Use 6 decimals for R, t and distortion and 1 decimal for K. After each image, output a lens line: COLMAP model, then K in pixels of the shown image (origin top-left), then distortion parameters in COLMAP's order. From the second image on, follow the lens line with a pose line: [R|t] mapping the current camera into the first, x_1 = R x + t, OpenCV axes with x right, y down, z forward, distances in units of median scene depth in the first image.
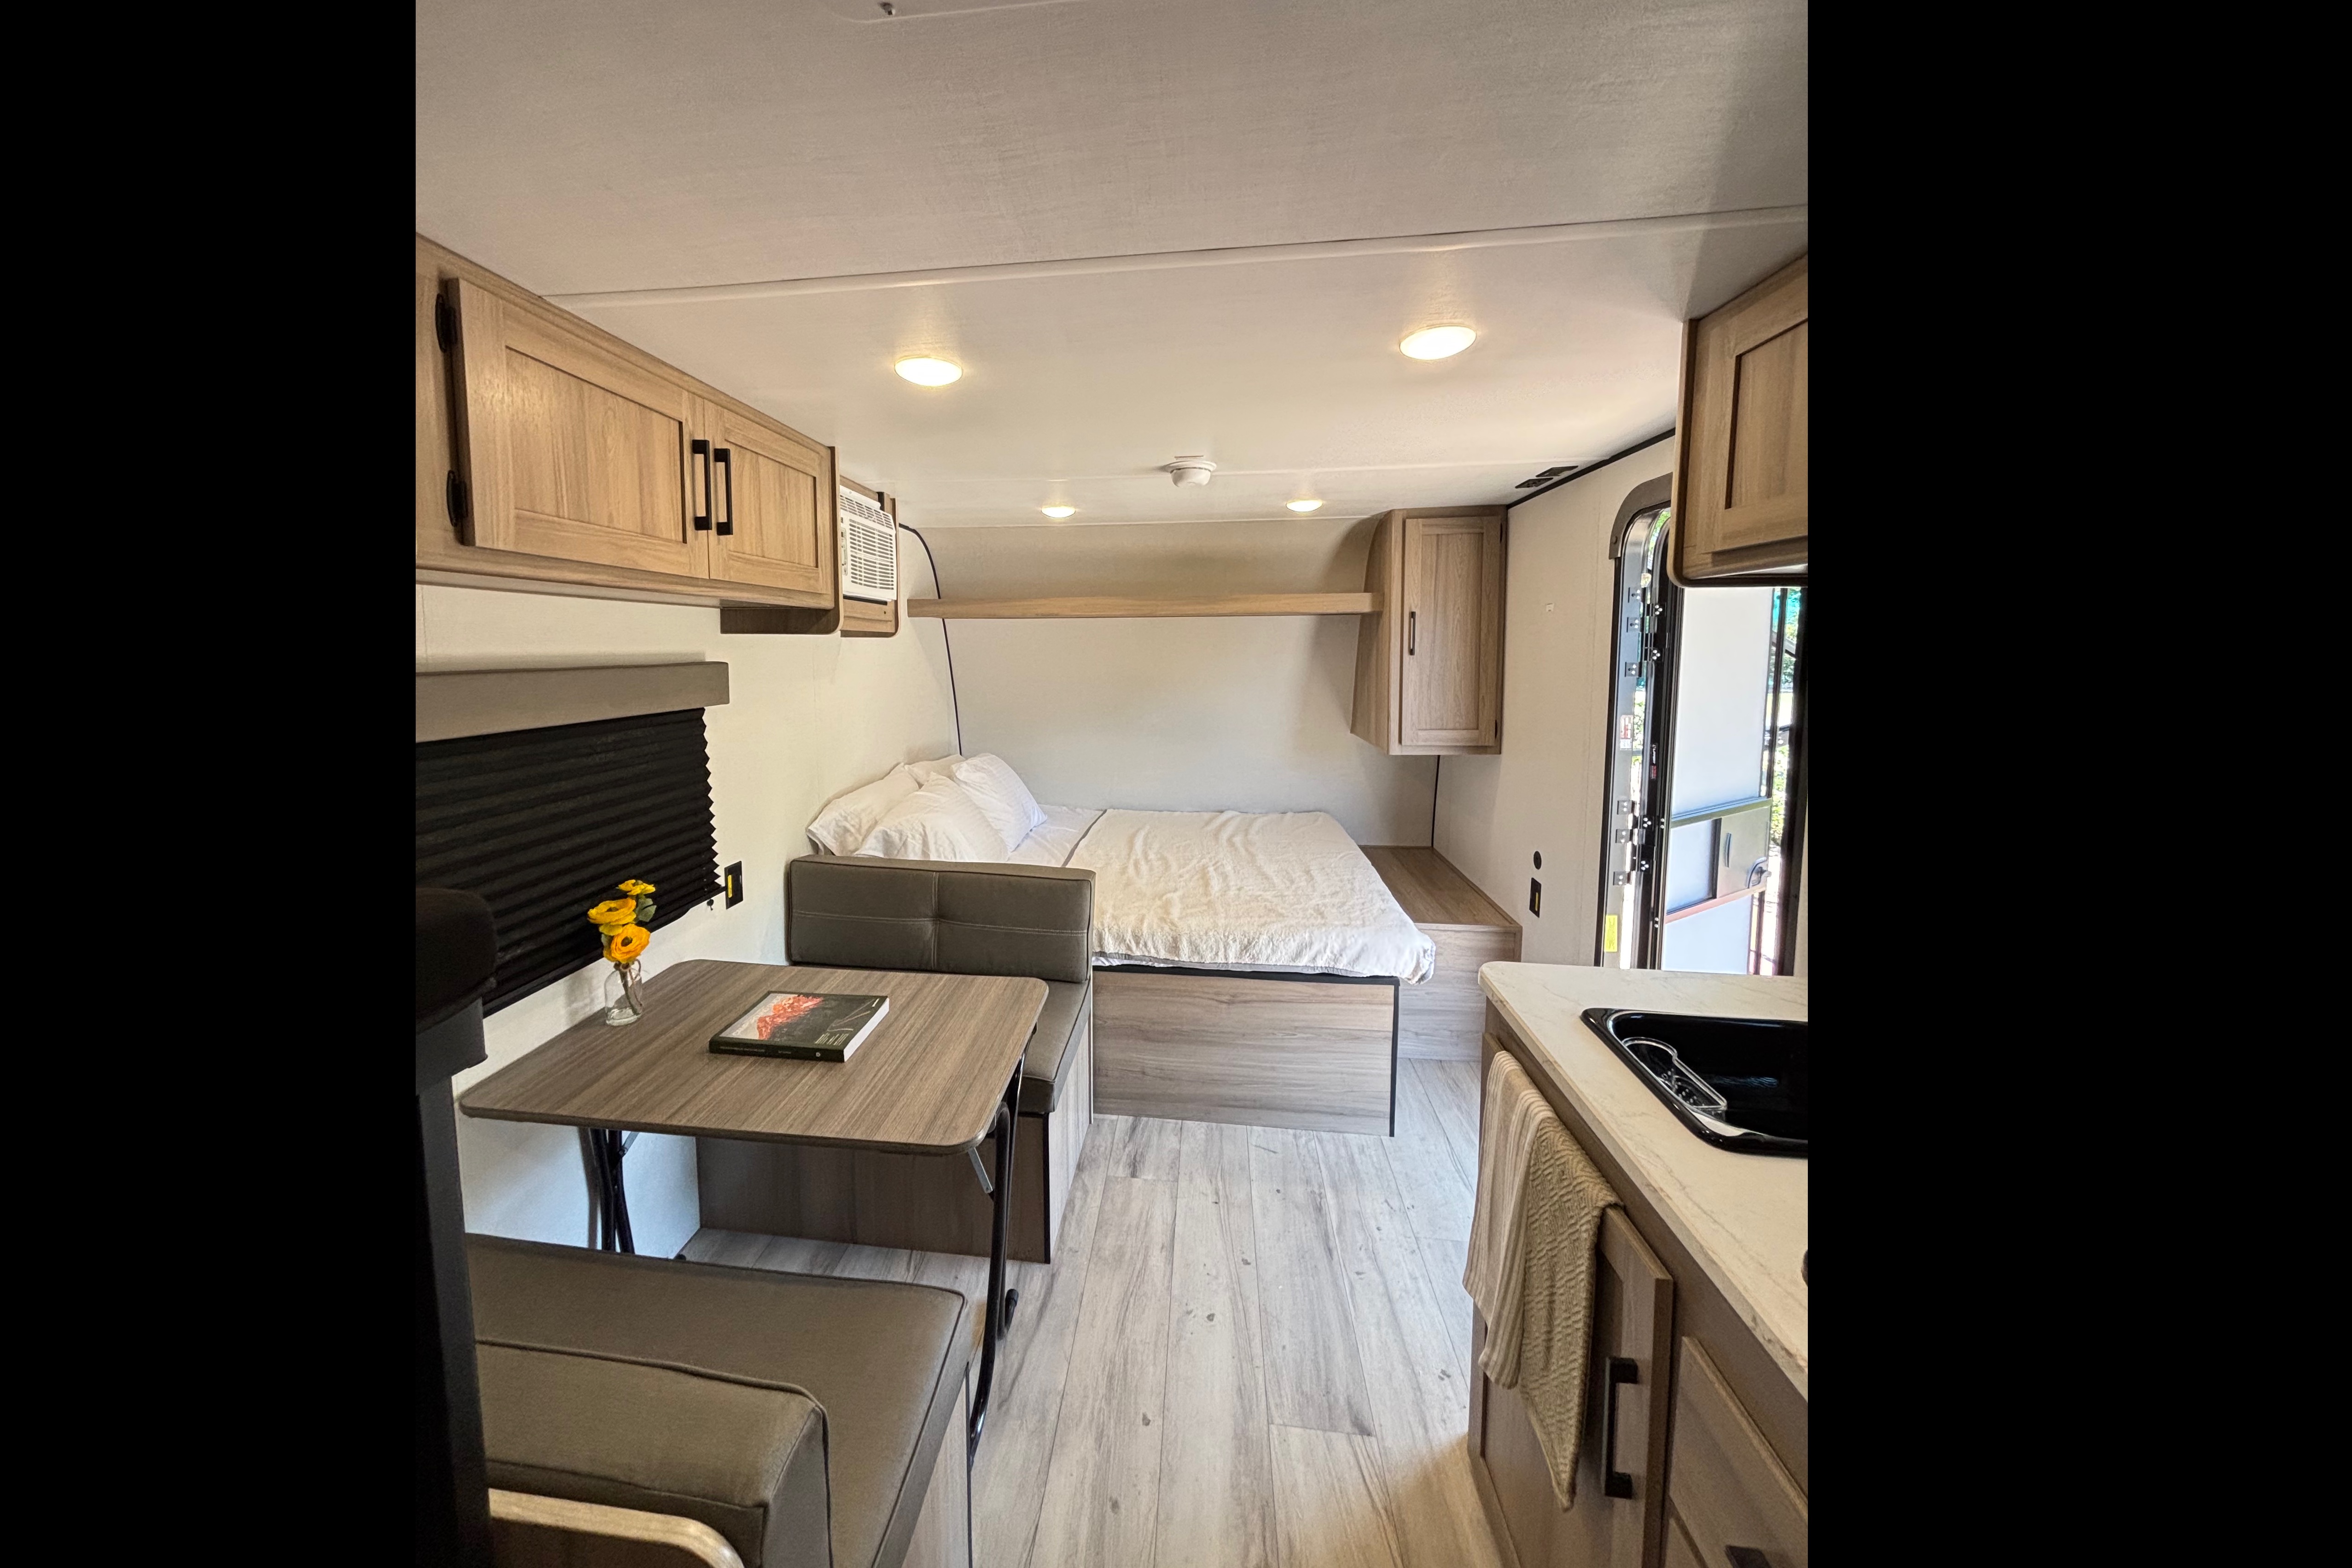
lens RADIAL K [[748.7, 0, 1108.2], [0, 748.7, 707.6], [0, 0, 1]] dist [0.000123, 0.000222]
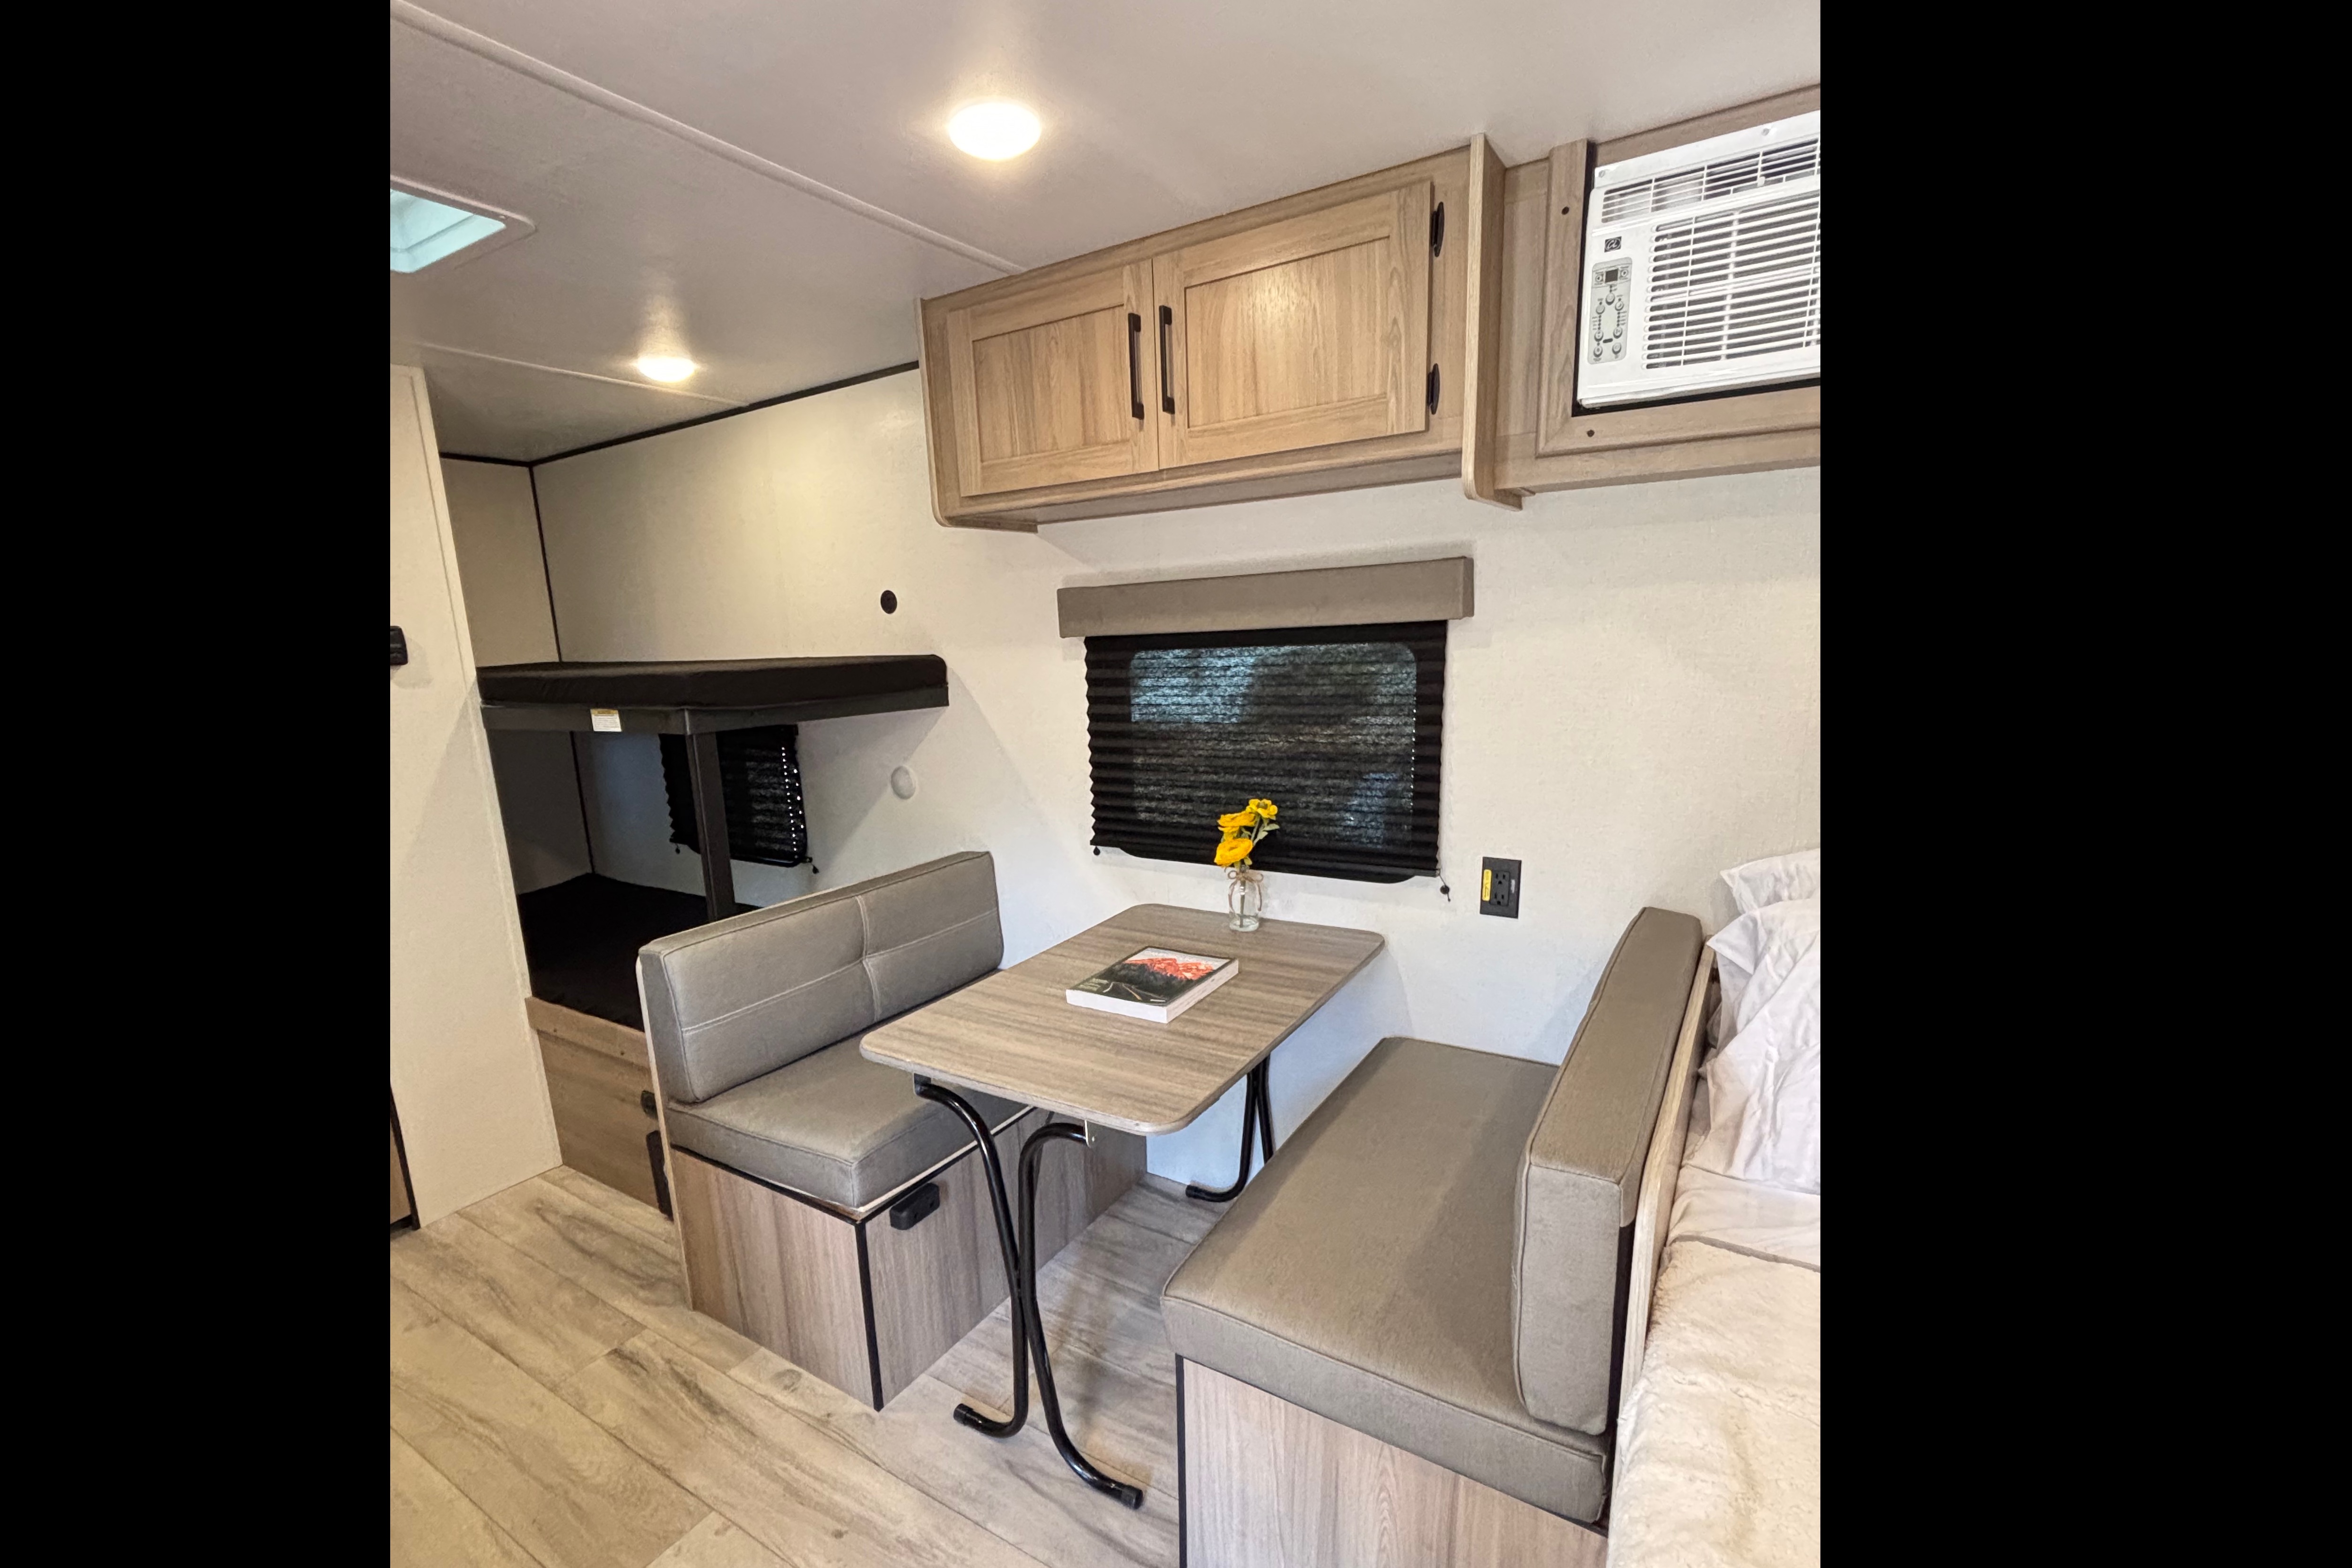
lens RADIAL K [[995.9, 0, 1111.3], [0, 995.9, 857.0], [0, 0, 1]] dist [0.004556, -0.001091]
pose [[-0.434287, 0.218407, -0.873896, 0.564182], [-0.034511, 0.965413, 0.258430, -0.022844], [0.900113, 0.142391, -0.411729, 1.290249]]
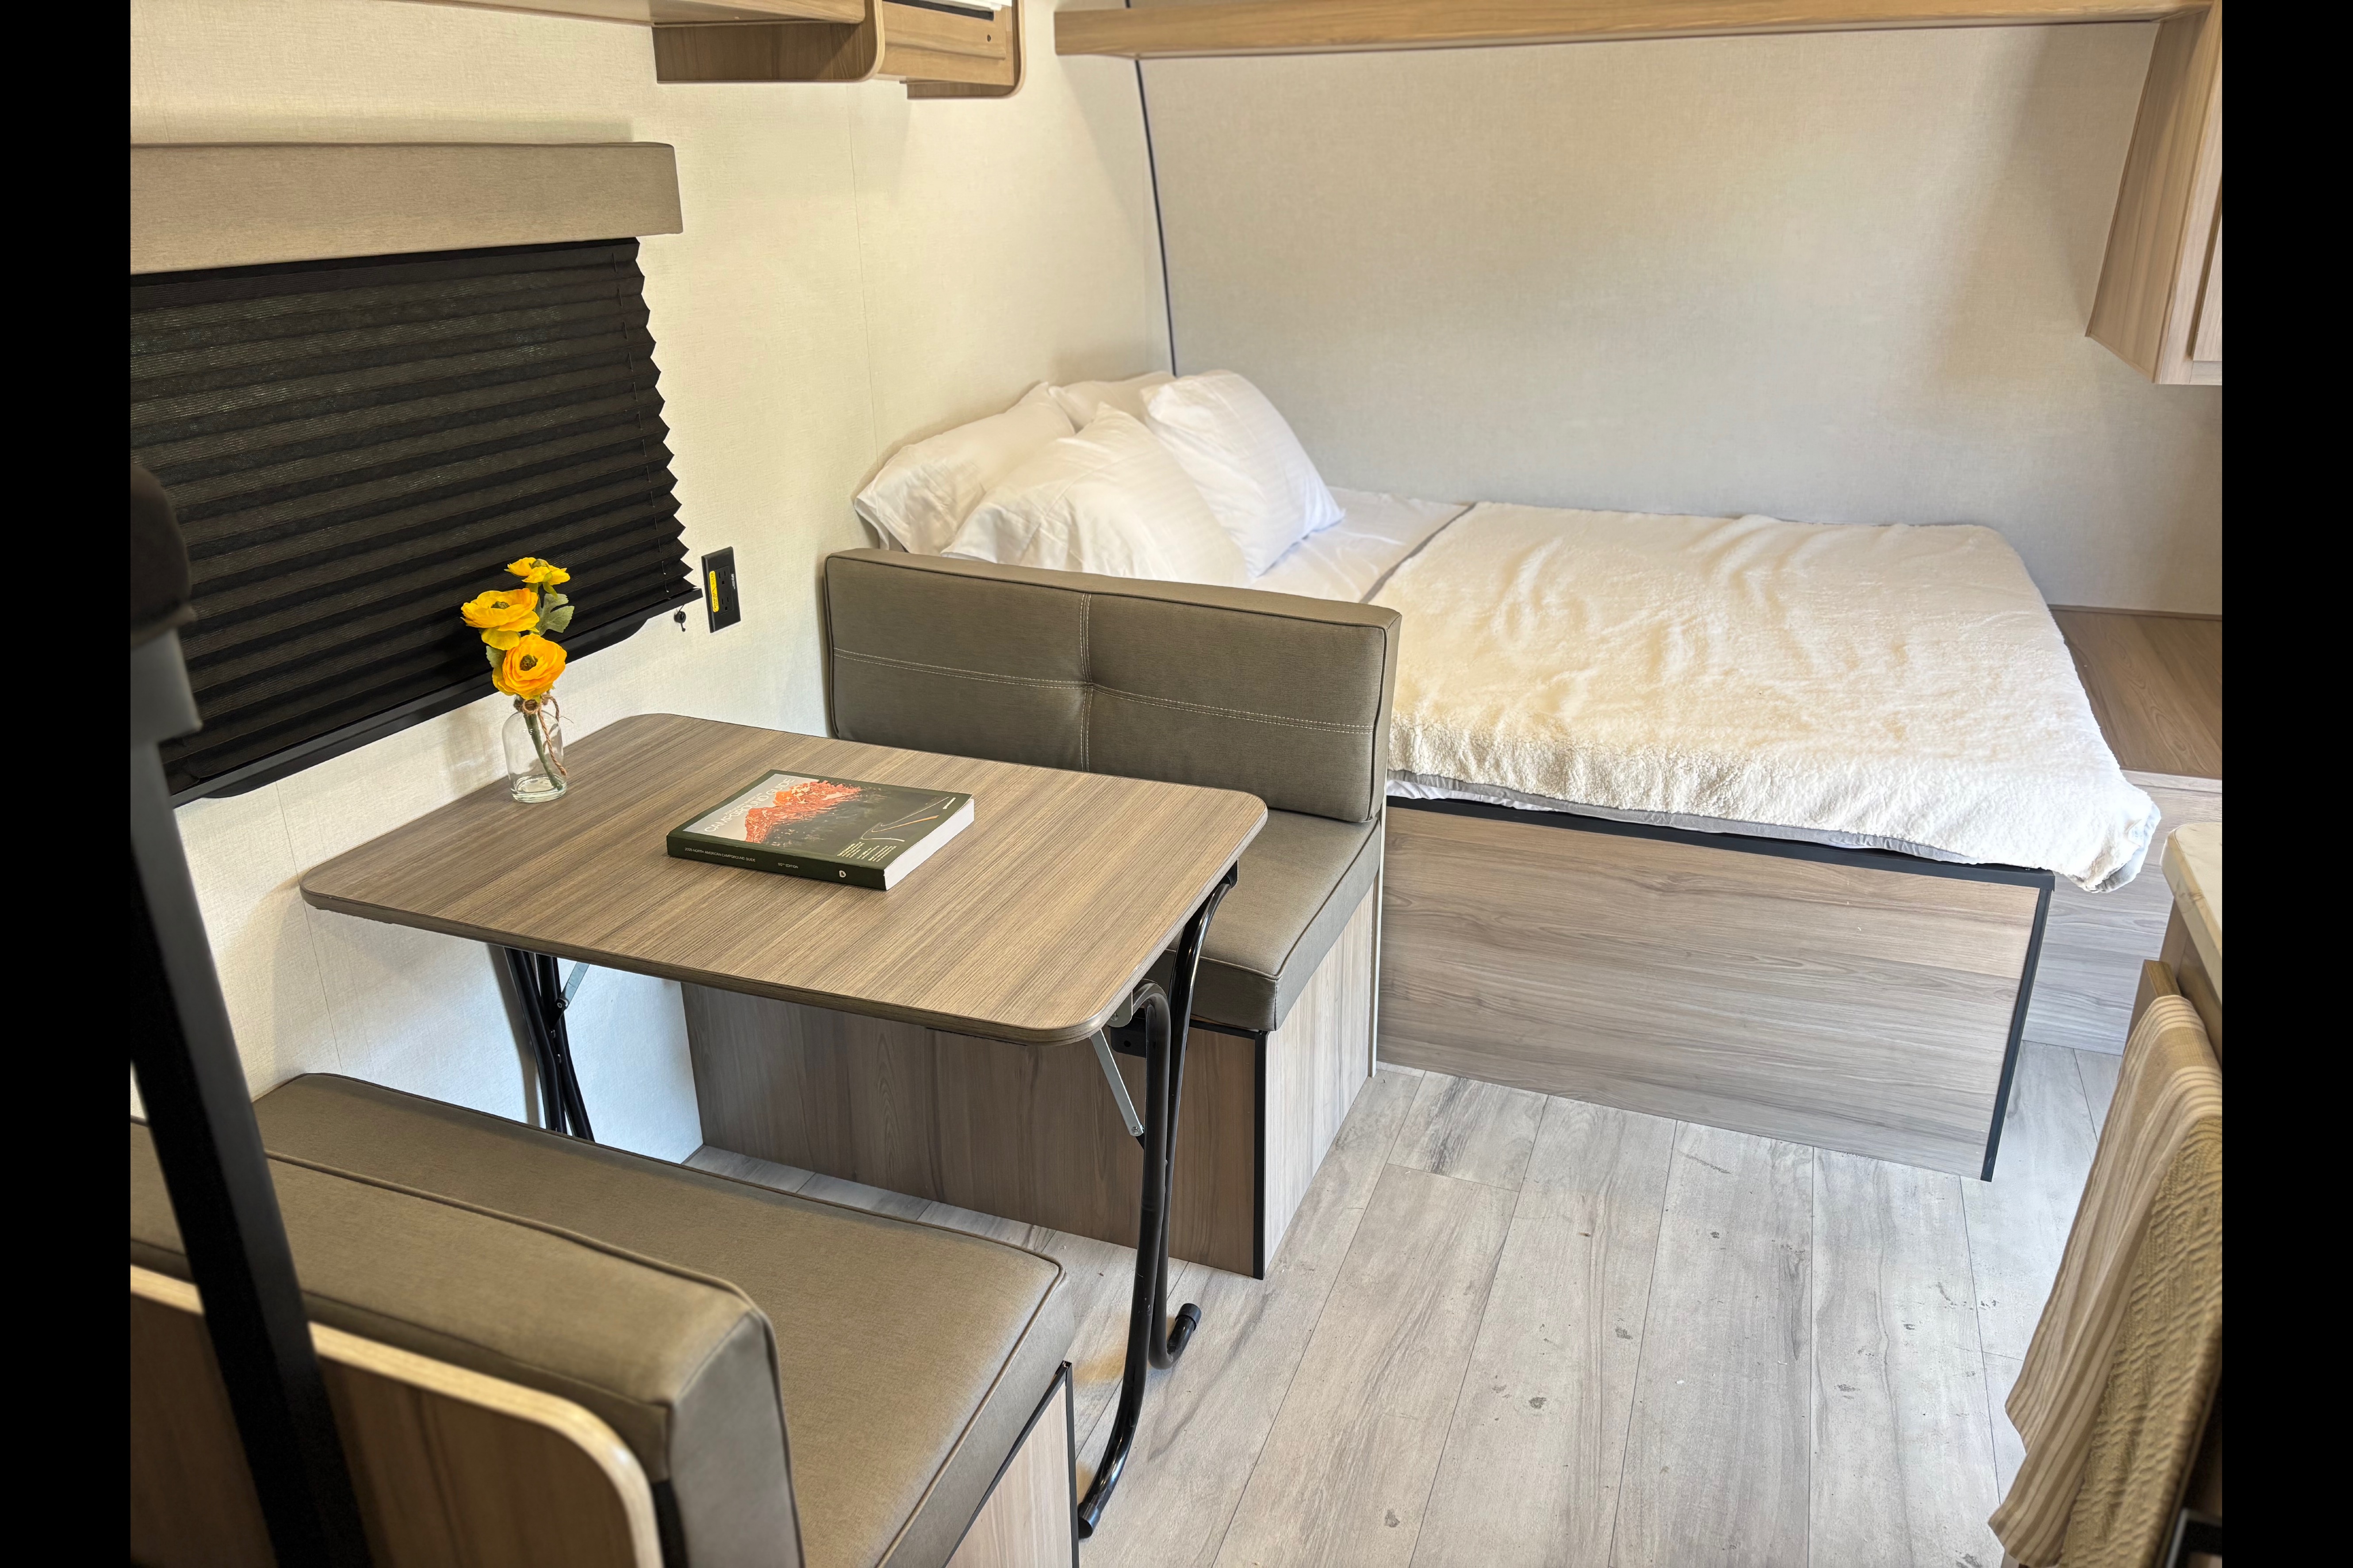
lens RADIAL K [[1575.5, 0, 1165.0], [0, 1575.5, 770.3], [0, 0, 1]] dist [0.042983, -0.009365]
pose [[0.971359, 0.080919, -0.223415, 0.092750], [-0.013677, 0.957709, 0.287412, 0.034255], [0.237224, -0.276125, 0.931386, -0.028107]]
